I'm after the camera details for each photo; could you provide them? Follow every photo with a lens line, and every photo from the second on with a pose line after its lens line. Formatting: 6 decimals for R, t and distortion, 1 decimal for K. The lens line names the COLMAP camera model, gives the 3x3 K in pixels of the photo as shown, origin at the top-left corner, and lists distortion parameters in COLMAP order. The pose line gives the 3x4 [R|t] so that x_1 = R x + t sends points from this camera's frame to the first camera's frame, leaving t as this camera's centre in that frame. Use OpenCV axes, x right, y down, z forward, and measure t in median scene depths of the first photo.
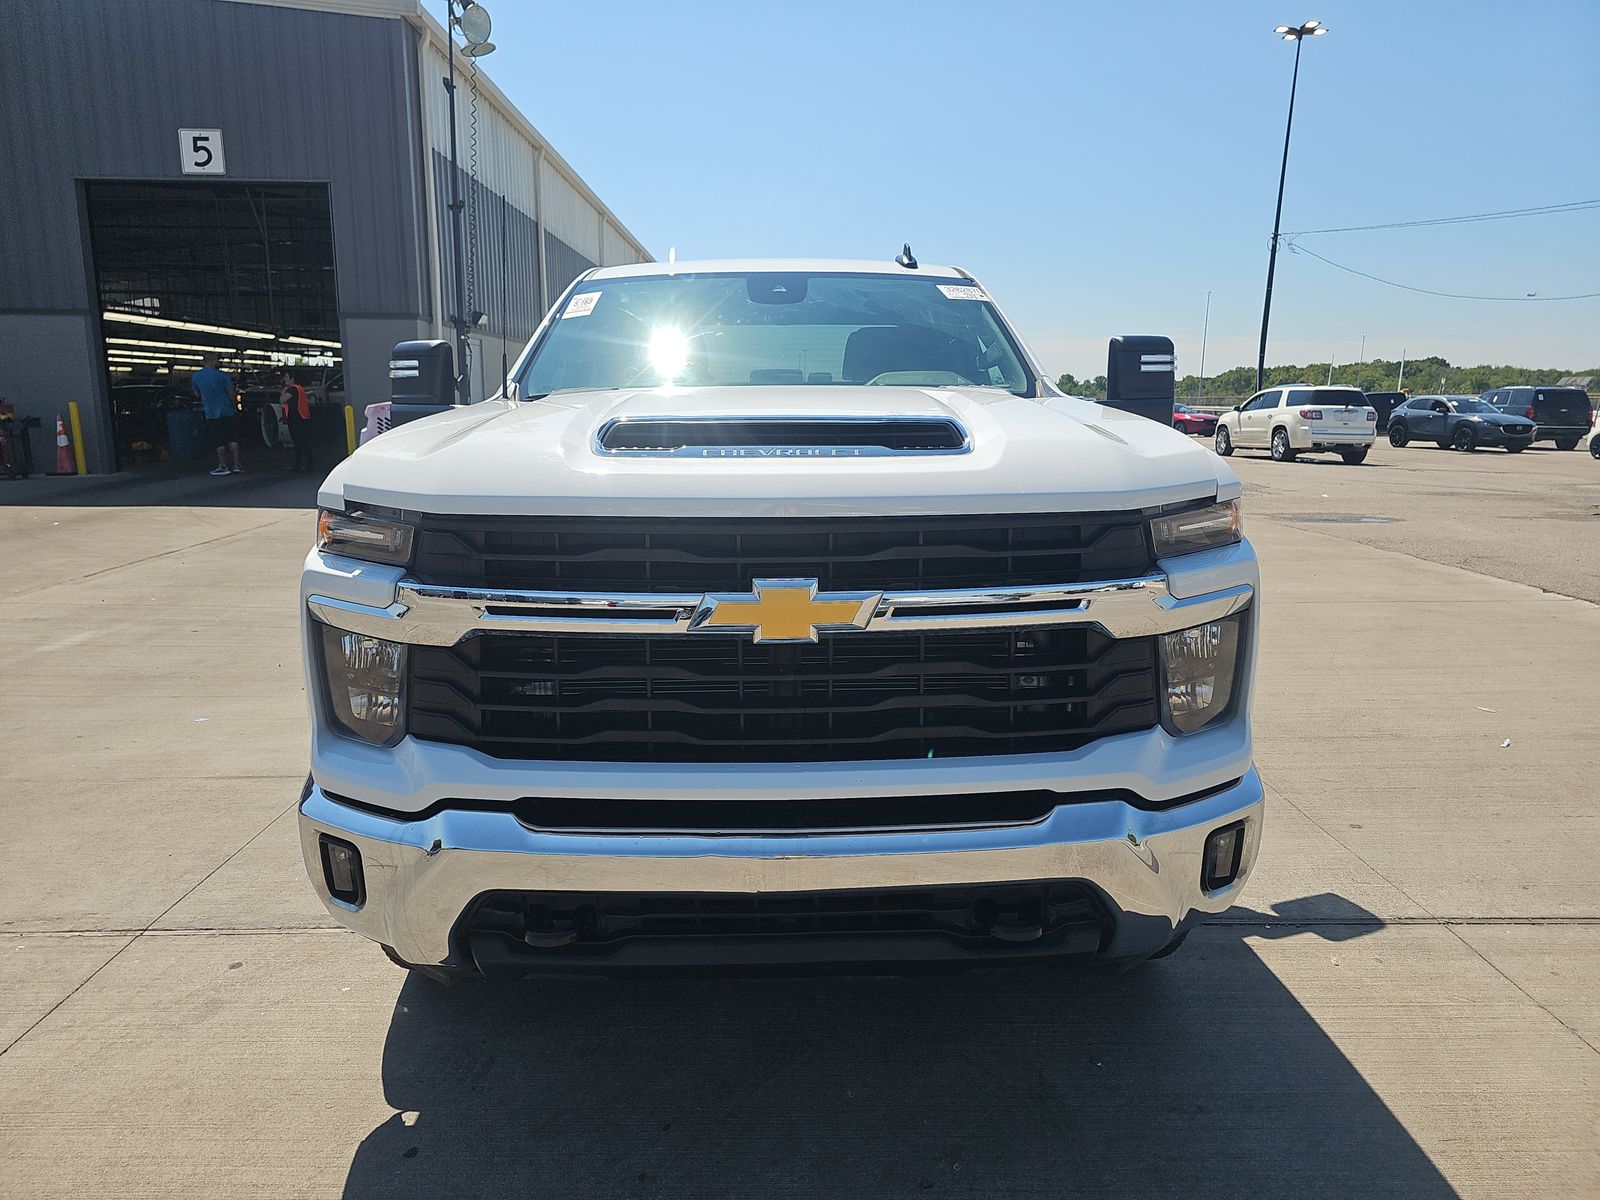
lens RADIAL K [[1069.0, 0, 798.4], [0, 1069.0, 600.3], [0, 0, 1]] dist [0.031097, -0.018758]
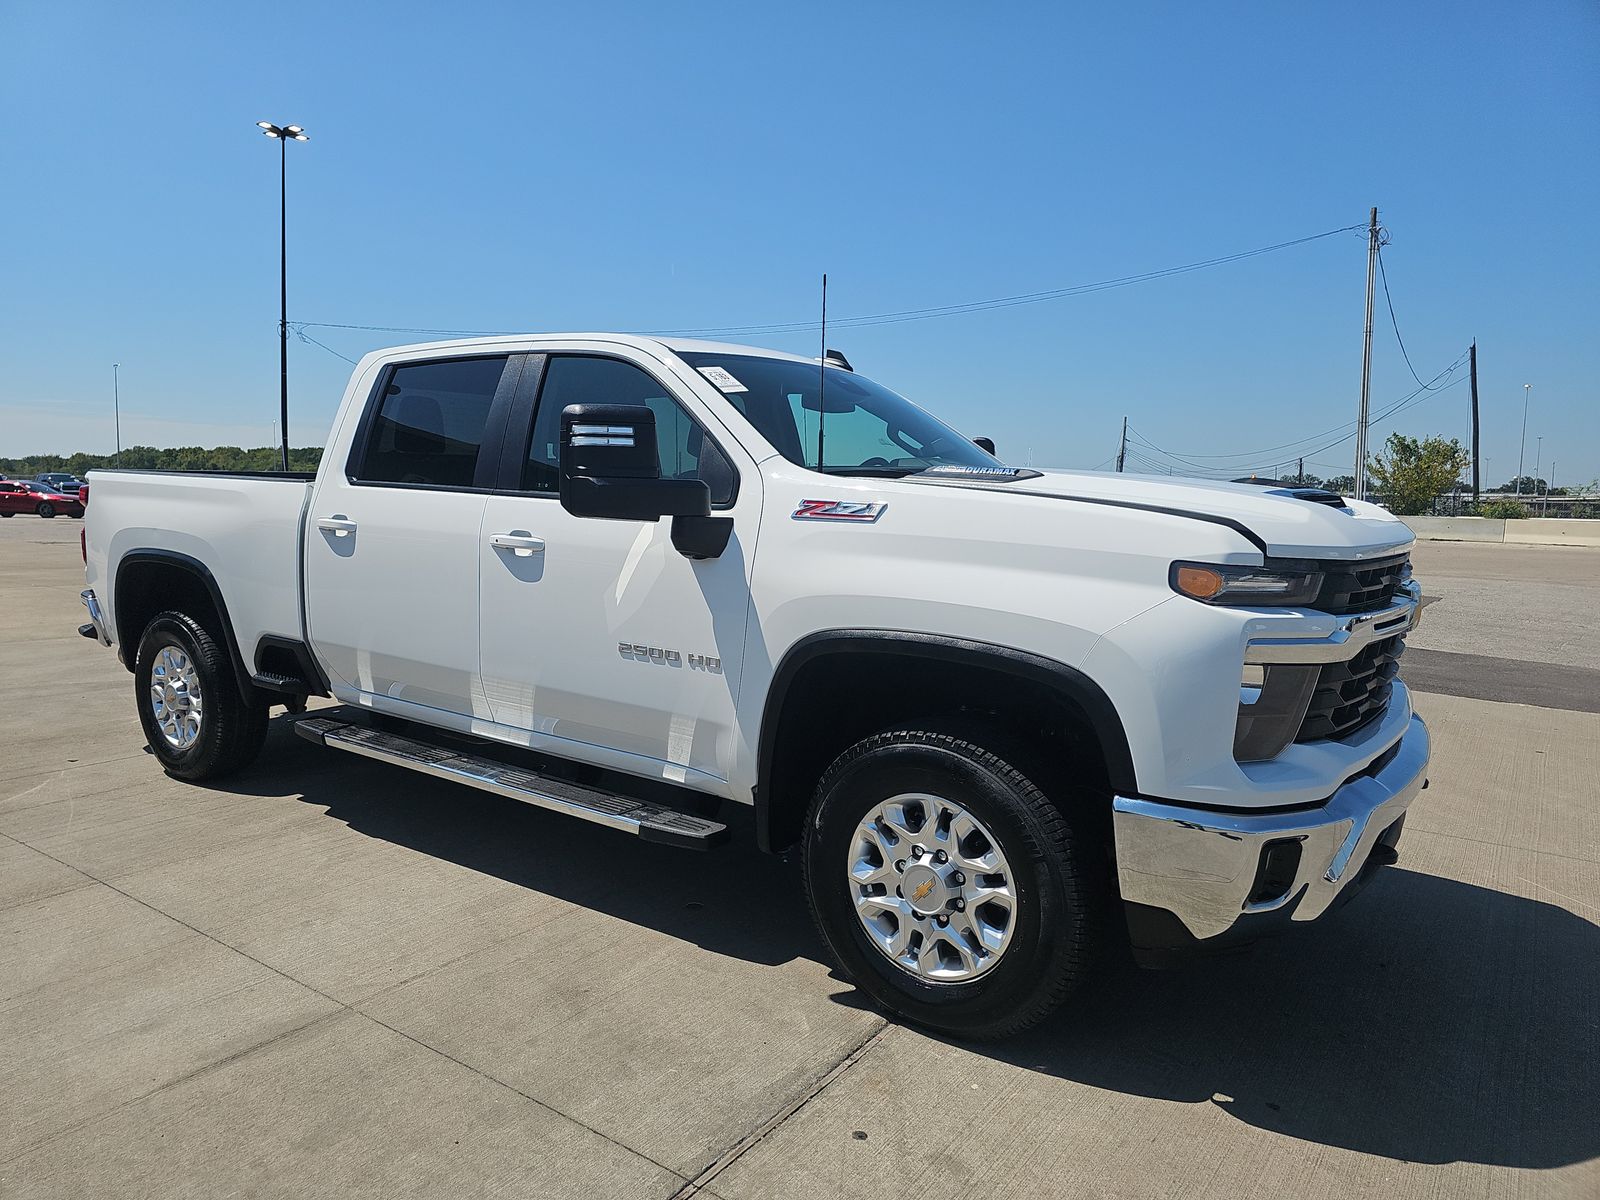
lens RADIAL K [[1069.0, 0, 787.7], [0, 1069.0, 595.8], [0, 0, 1]] dist [0.031097, -0.018758]
pose [[0.592019, -0.073816, 0.802536, -0.114609], [0.137299, 0.990477, -0.010181, -0.007465], [-0.794142, 0.116215, 0.596517, 0.047256]]
